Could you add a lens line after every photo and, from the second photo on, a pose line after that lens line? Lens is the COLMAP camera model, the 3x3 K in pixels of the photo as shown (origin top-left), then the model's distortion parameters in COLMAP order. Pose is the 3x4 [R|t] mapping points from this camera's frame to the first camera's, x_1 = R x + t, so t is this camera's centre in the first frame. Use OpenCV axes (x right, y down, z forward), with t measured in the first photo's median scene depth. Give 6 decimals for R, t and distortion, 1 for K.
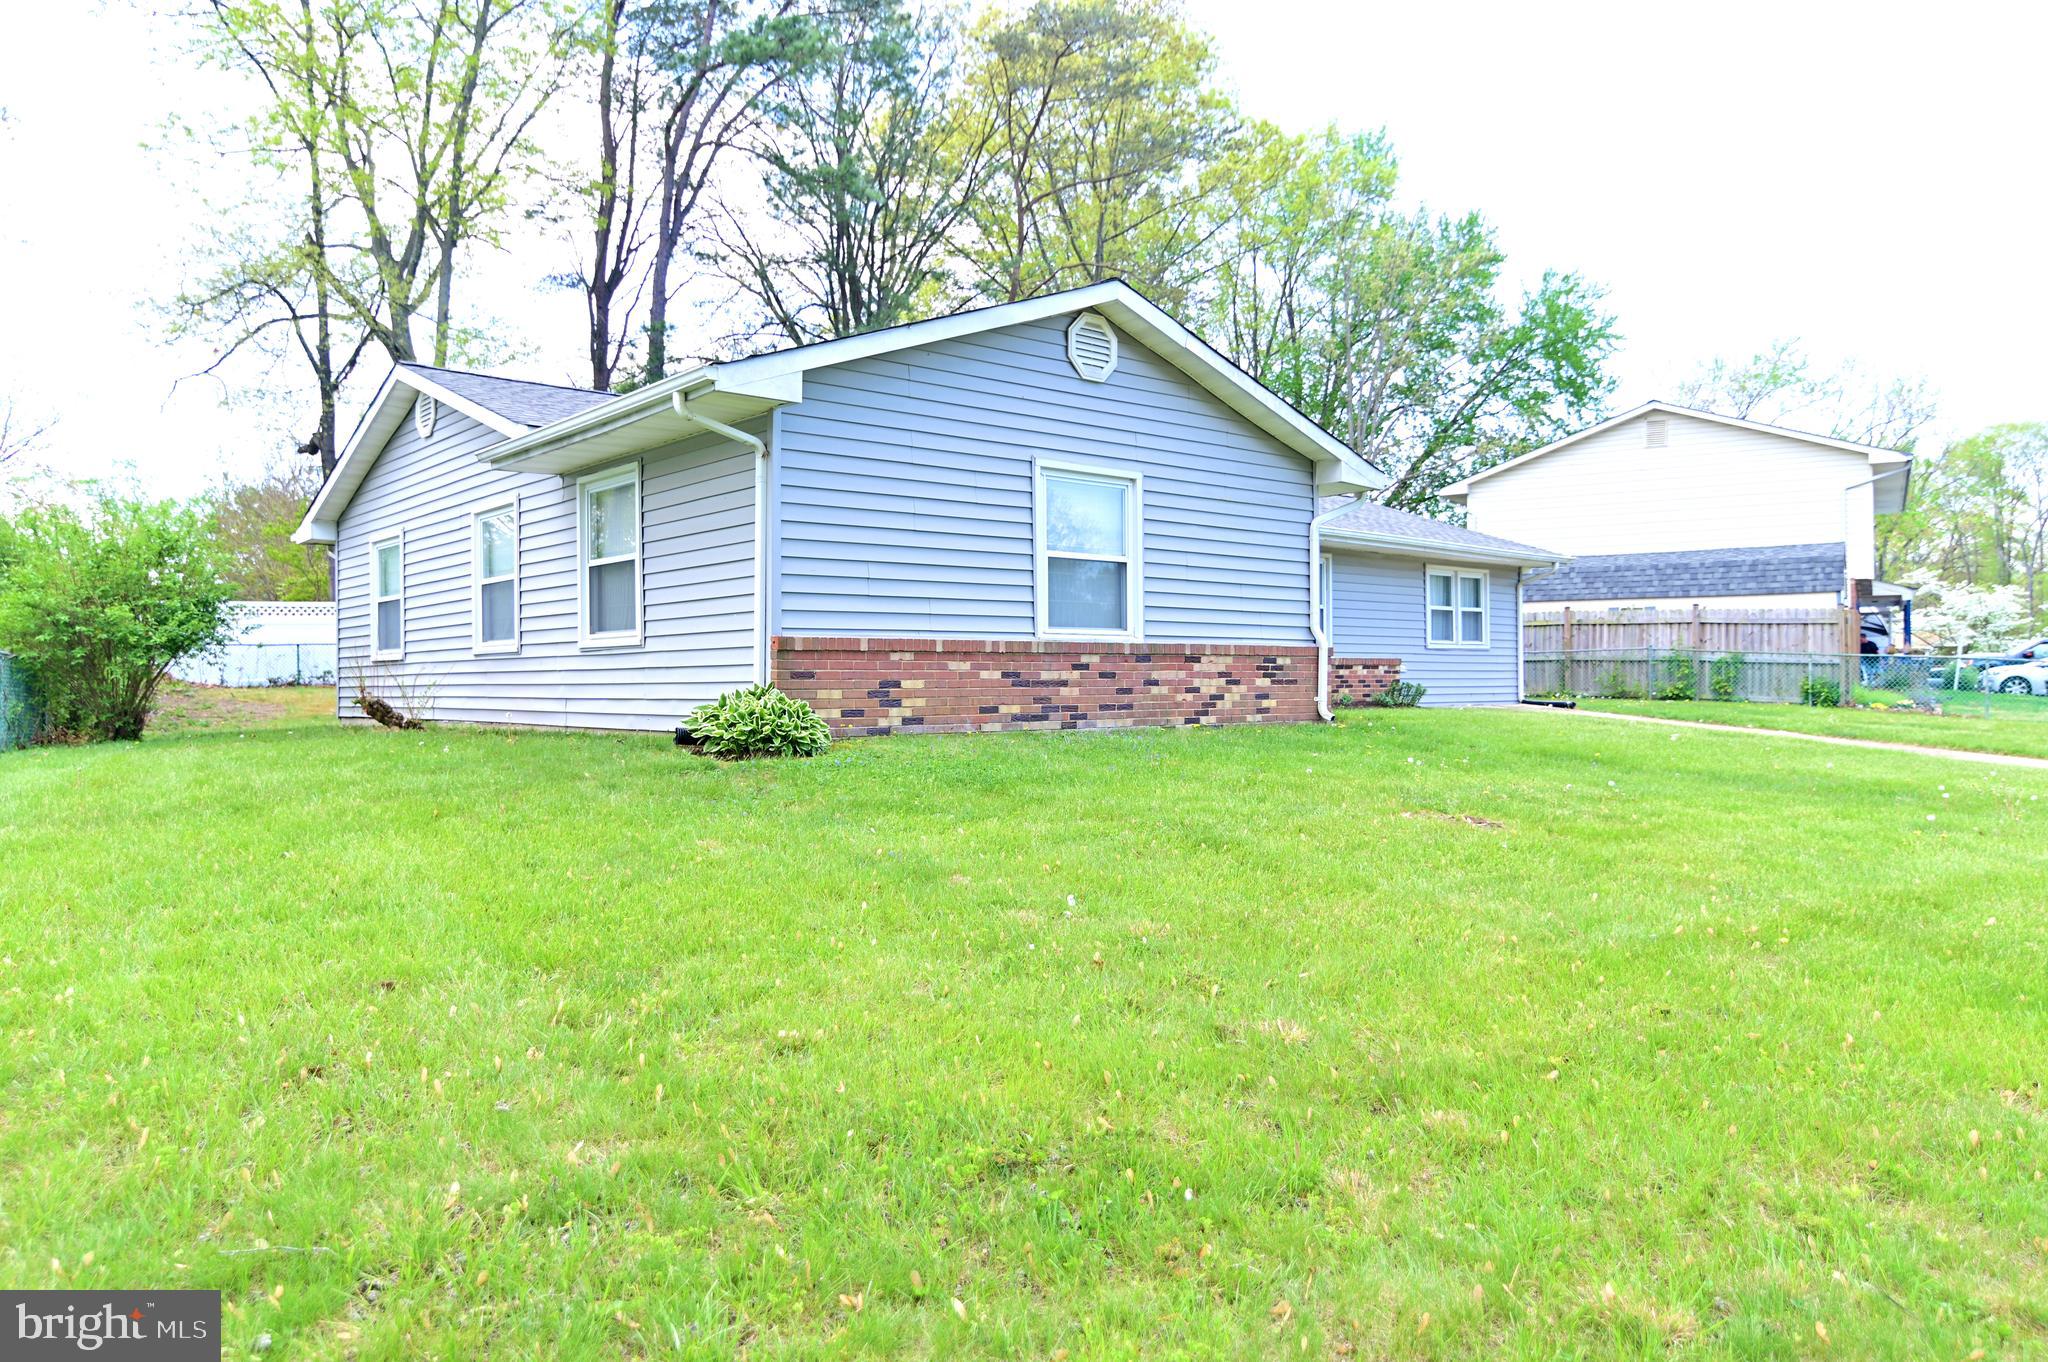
lens RADIAL K [[1365.0, 0, 1024.0], [0, 1365.0, 681.0], [0, 0, 1]] dist [-0.000080, 0.000043]
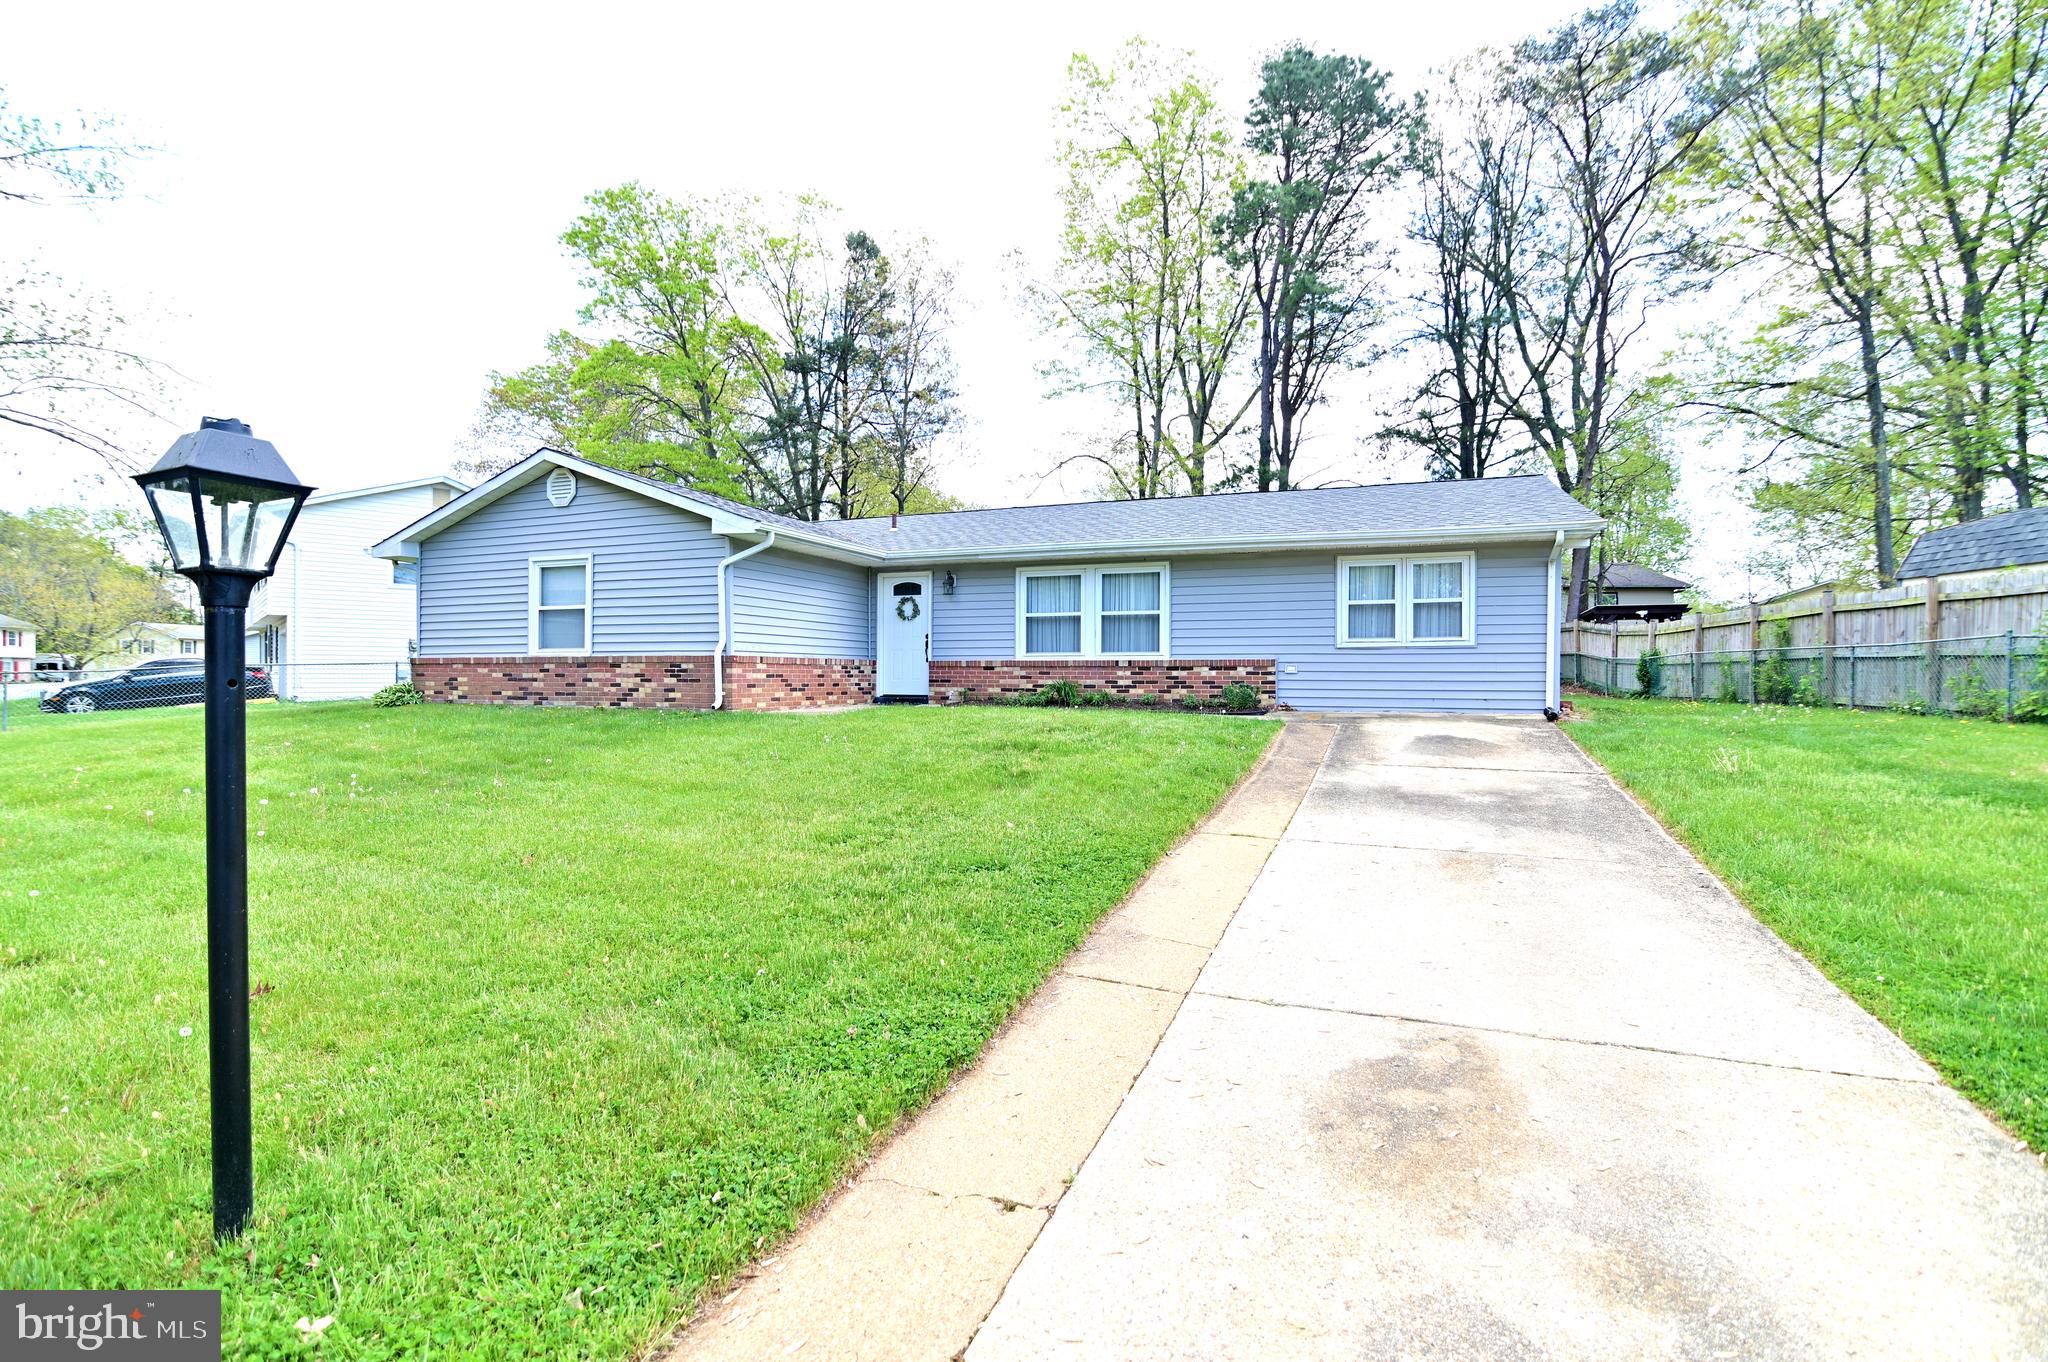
lens RADIAL K [[971.4, 0, 1024.0], [0, 971.4, 681.0], [0, 0, 1]] dist [-0.013278, -0.000726]
pose [[0.474927, 0.009211, -0.879977, 1.344444], [-0.005533, 0.999957, 0.007480, -0.009005], [0.880008, 0.001316, 0.474958, 0.884360]]
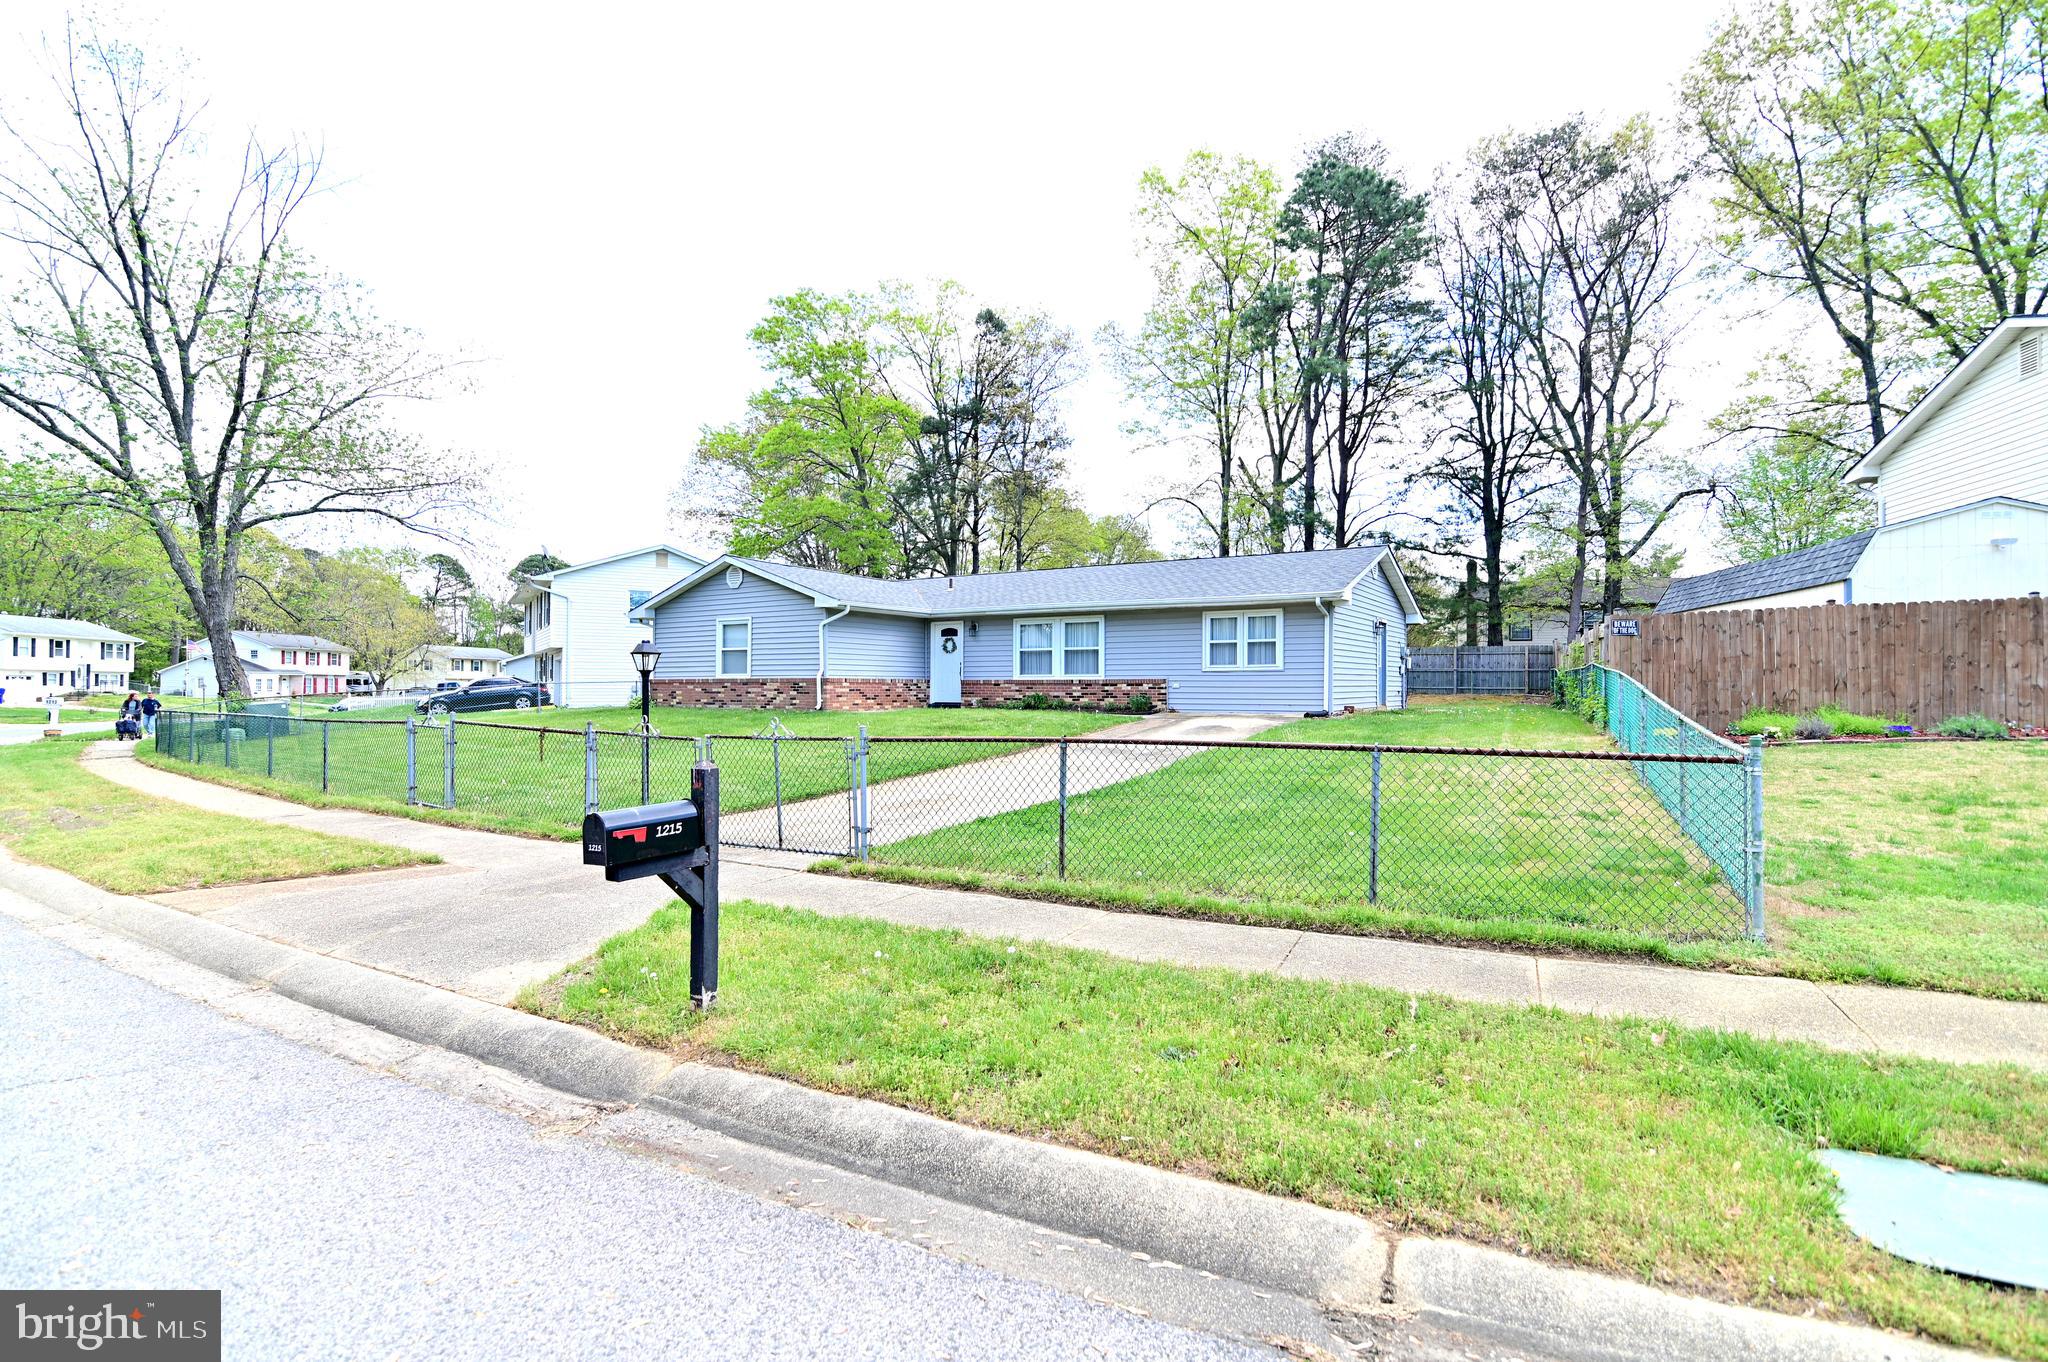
lens RADIAL K [[1014.9, 0, 1024.0], [0, 1014.9, 681.0], [0, 0, 1]] dist [-0.000202, 0.000358]
pose [[0.297757, -0.003322, -0.954636, 2.165682], [-0.003558, 0.999983, -0.004589, -0.014441], [0.954635, 0.004763, 0.297740, 0.897091]]
